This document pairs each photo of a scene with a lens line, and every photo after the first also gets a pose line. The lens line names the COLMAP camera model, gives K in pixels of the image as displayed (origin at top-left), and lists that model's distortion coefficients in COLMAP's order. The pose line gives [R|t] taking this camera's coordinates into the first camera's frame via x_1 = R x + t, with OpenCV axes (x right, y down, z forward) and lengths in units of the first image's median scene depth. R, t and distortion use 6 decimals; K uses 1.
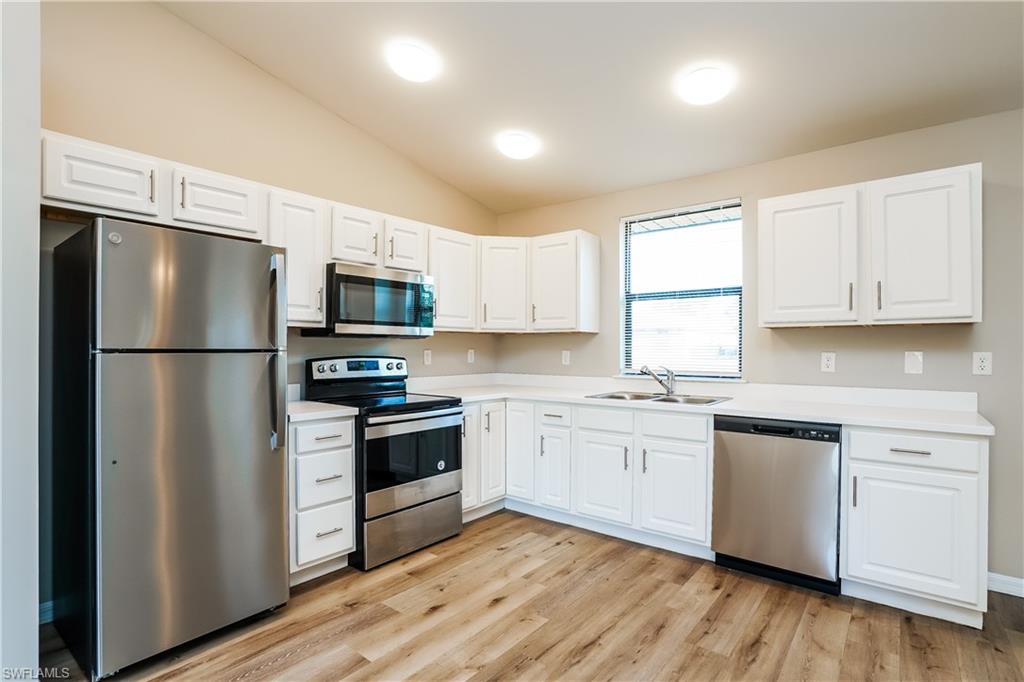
lens RADIAL K [[510.4, 0, 514.4], [0, 510.4, 347.6], [0, 0, 1]] dist [-0.023898, 0.000132]
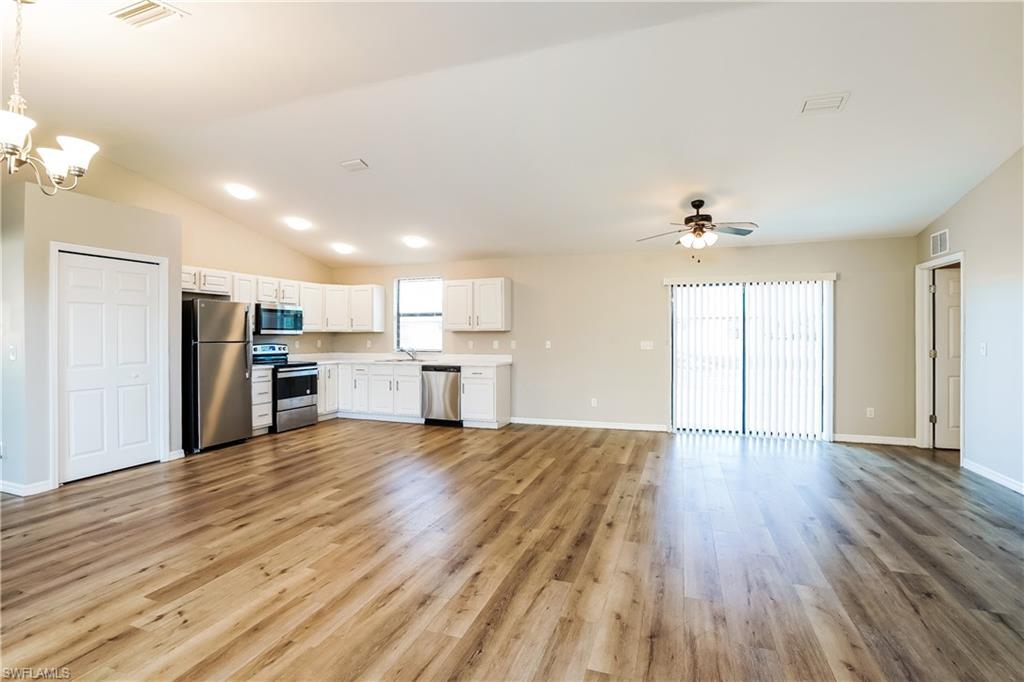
lens RADIAL K [[477.0, 0, 510.3], [0, 477.0, 336.6], [0, 0, 1]] dist [-0.055467, 0.018726]
pose [[0.946180, -0.003680, 0.323619, 0.027942], [0.002821, 0.999991, 0.003124, -0.017499], [-0.323628, -0.002043, 0.946182, -1.243514]]
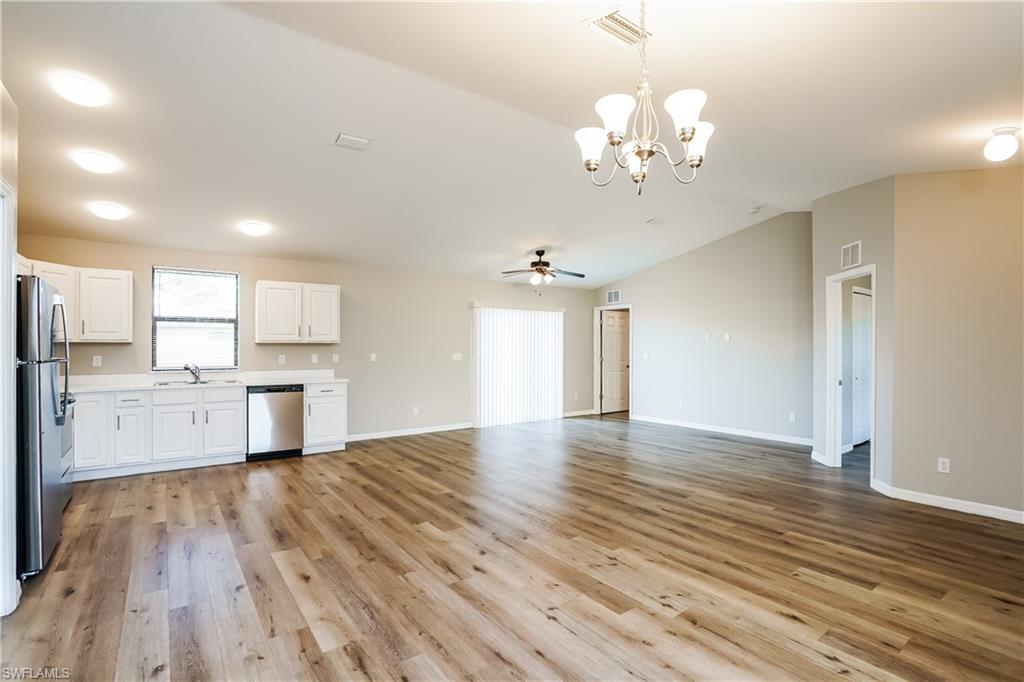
lens RADIAL K [[483.4, 0, 512.0], [0, 483.4, 341.0], [0, 0, 1]] dist [-0.045444, 0.000263]
pose [[0.256970, 0.009954, 0.966368, -1.005770], [-0.000862, 0.999949, -0.010071, -0.026289], [-0.966419, 0.001755, 0.256965, -0.434645]]
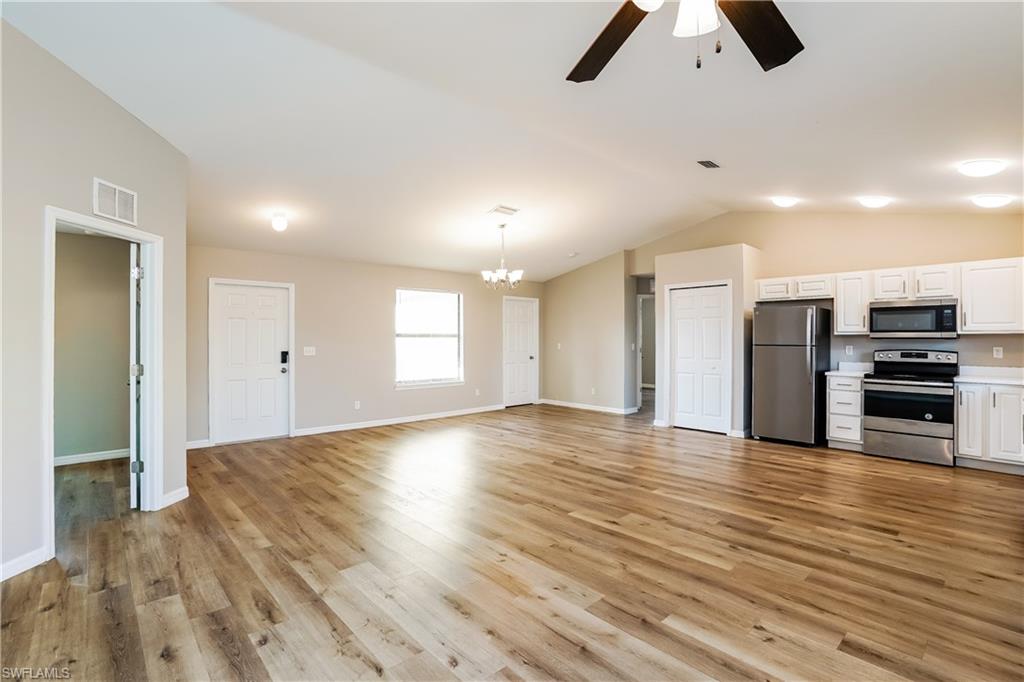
lens RADIAL K [[477.0, 0, 510.3], [0, 477.0, 336.6], [0, 0, 1]] dist [-0.055467, 0.018726]
pose [[-0.160649, -0.005519, -0.986996, 1.504371], [0.000475, 0.999984, -0.005669, -0.020044], [0.987012, -0.001380, -0.160643, -0.098305]]
